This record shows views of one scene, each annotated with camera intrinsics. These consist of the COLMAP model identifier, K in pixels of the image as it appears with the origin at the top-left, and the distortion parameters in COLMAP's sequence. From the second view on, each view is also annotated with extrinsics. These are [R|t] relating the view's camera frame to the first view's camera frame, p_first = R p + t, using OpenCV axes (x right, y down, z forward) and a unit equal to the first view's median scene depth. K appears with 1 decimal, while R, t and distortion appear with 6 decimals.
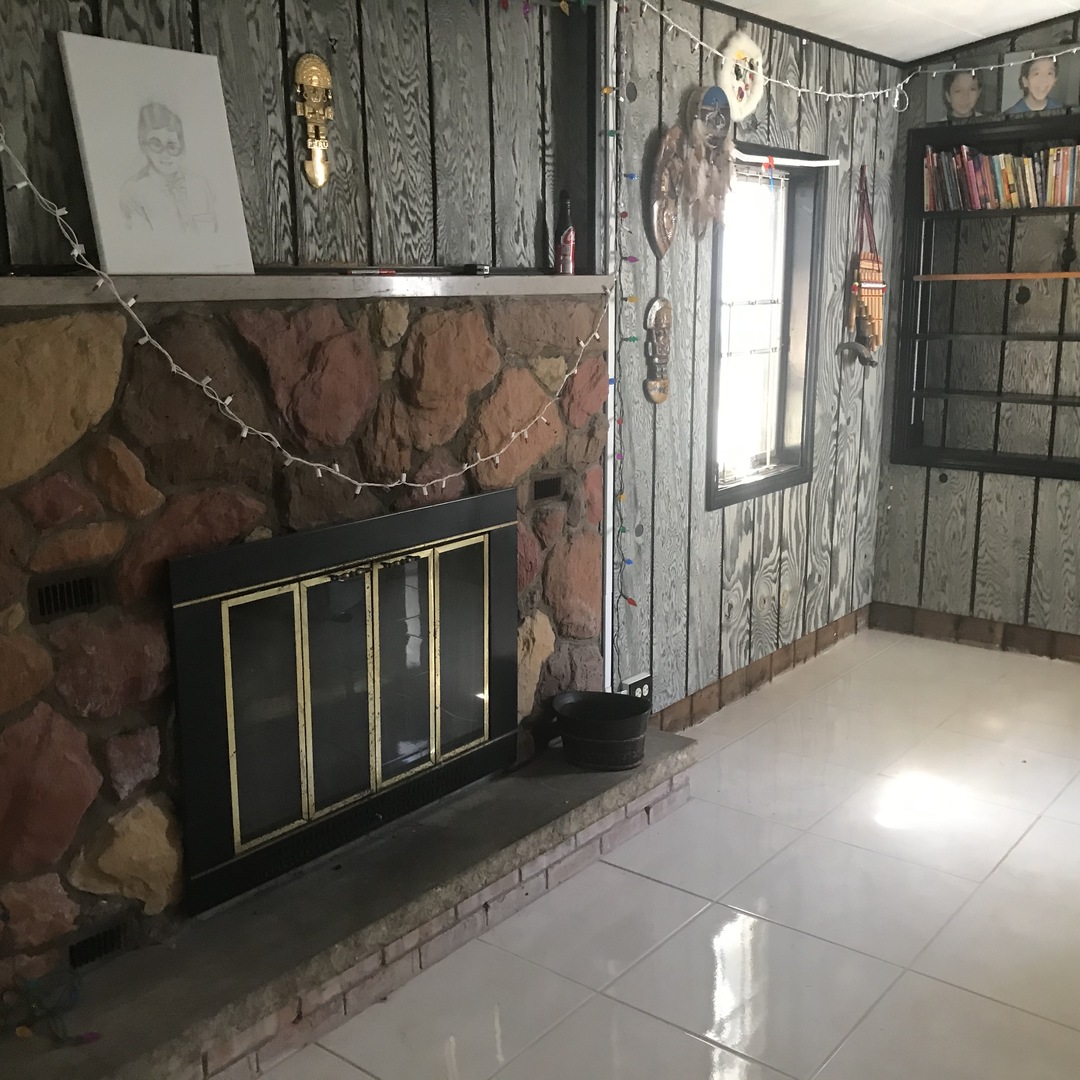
lens RADIAL K [[1191.5, 0, 540.0], [0, 1191.5, 540.0], [0, 0, 1]] dist [0.006059, 0.011984]
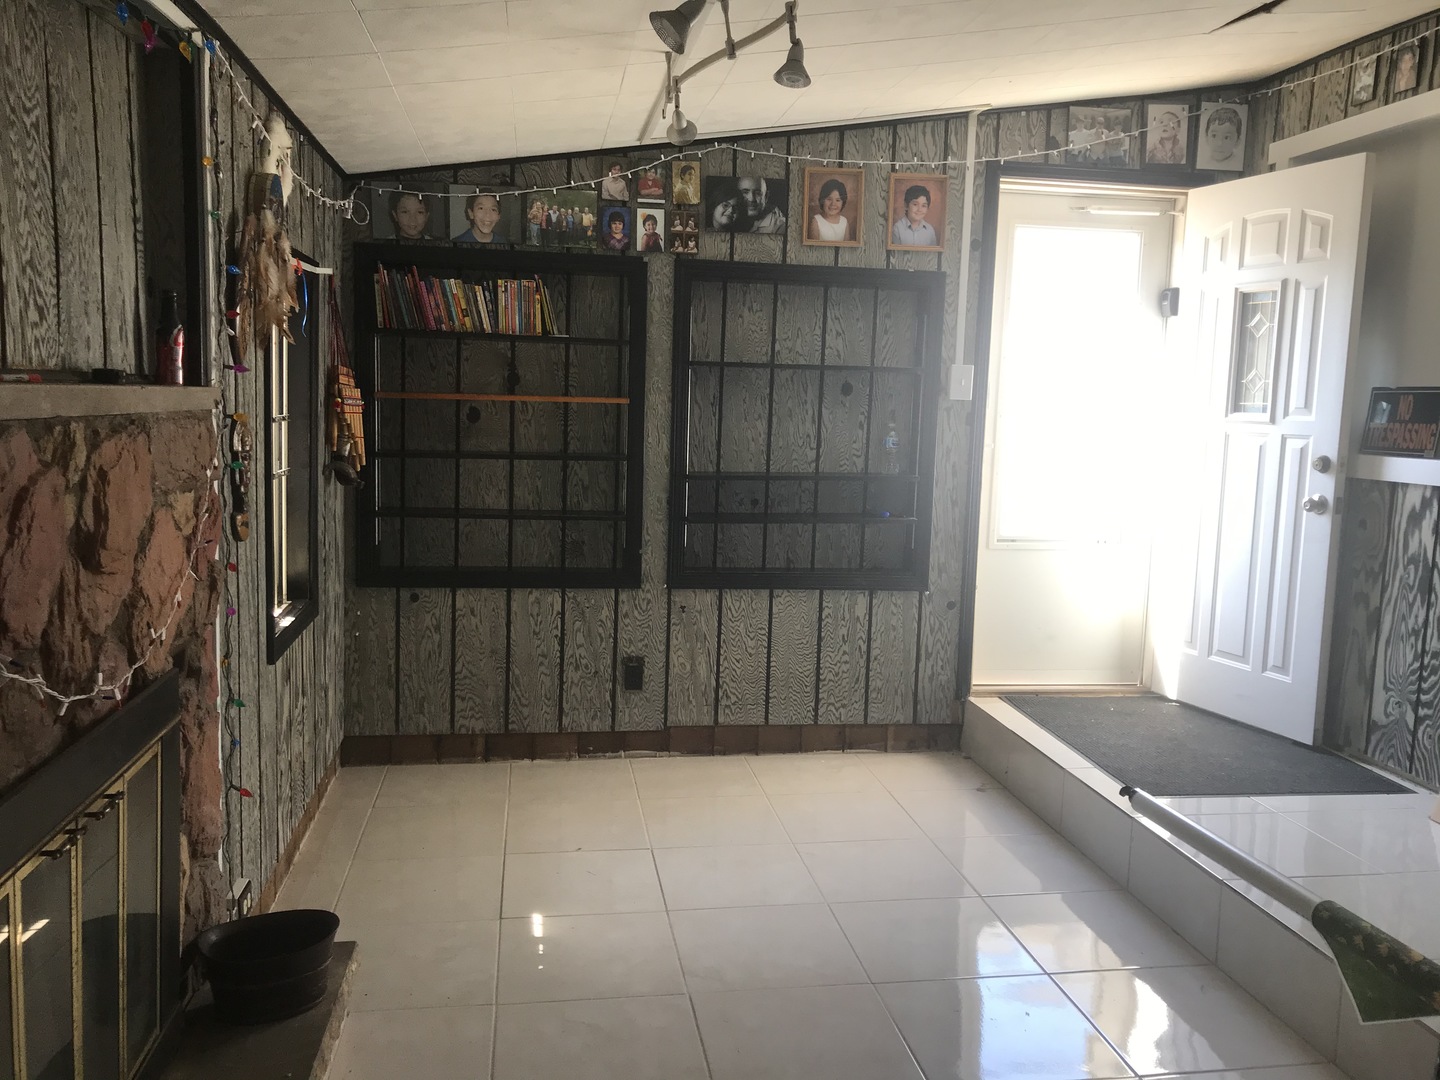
lens RADIAL K [[1198.2, 0, 720.0], [0, 1198.2, 540.0], [0, 0, 1]] dist [0.019832, -0.004118]
pose [[0.659581, -0.059076, 0.749308, -0.244866], [0.122743, 0.991990, -0.029835, -0.041178], [-0.741543, 0.111651, 0.661549, 0.169929]]
